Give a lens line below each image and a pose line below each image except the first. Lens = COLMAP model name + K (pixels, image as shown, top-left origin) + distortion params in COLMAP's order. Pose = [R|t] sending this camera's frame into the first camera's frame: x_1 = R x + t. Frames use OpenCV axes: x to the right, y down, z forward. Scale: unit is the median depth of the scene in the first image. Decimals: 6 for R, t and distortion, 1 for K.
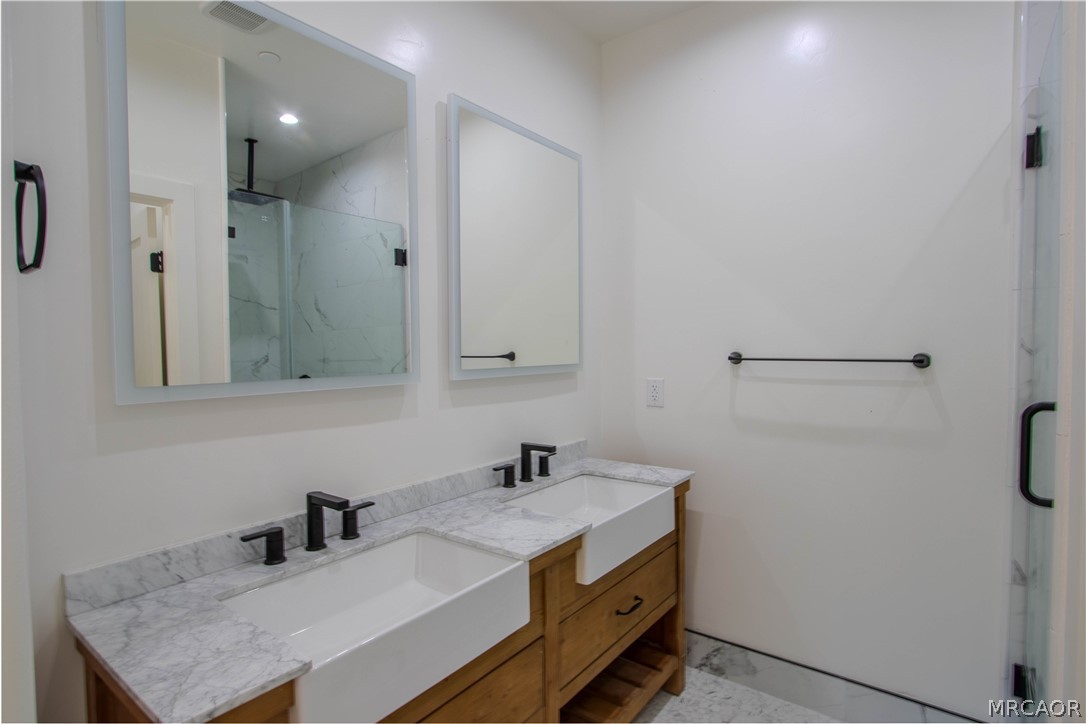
lens RADIAL K [[566.7, 0, 542.2], [0, 566.7, 362.7], [0, 0, 1]] dist [-0.006047, 0.000186]
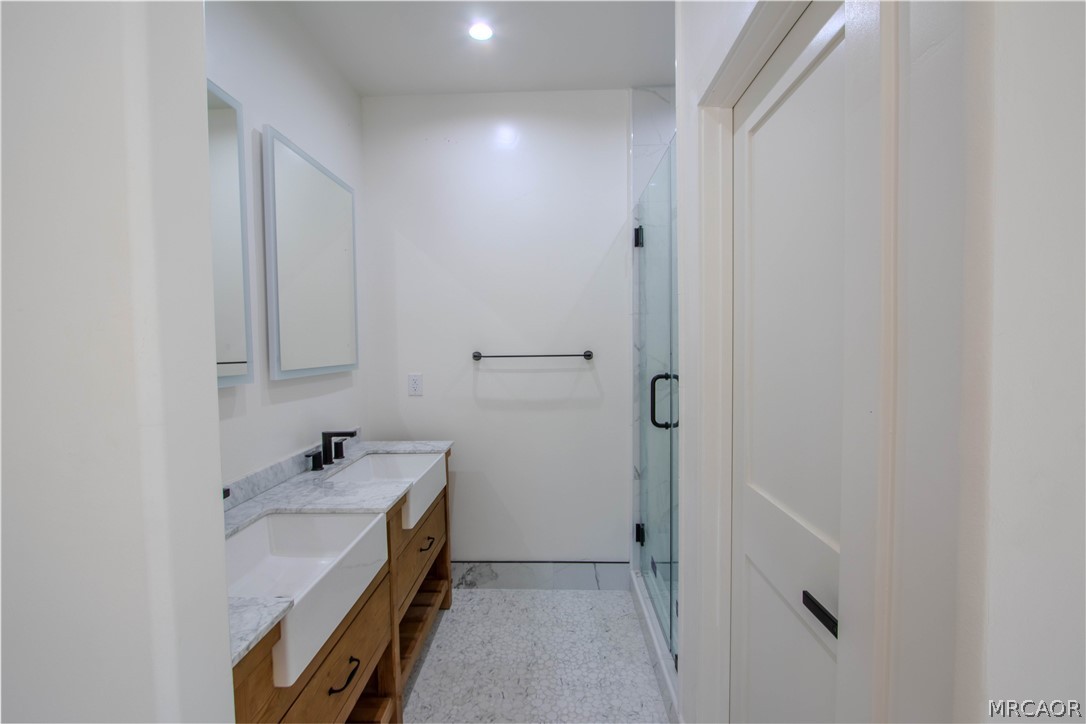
lens RADIAL K [[507.6, 0, 543.5], [0, 507.6, 361.7], [0, 0, 1]] dist [-0.012672, 0.001715]
pose [[0.808592, -0.024950, 0.587841, -0.290214], [0.026576, 0.999630, 0.005871, 0.003017], [-0.587770, 0.010875, 0.808955, -0.115965]]
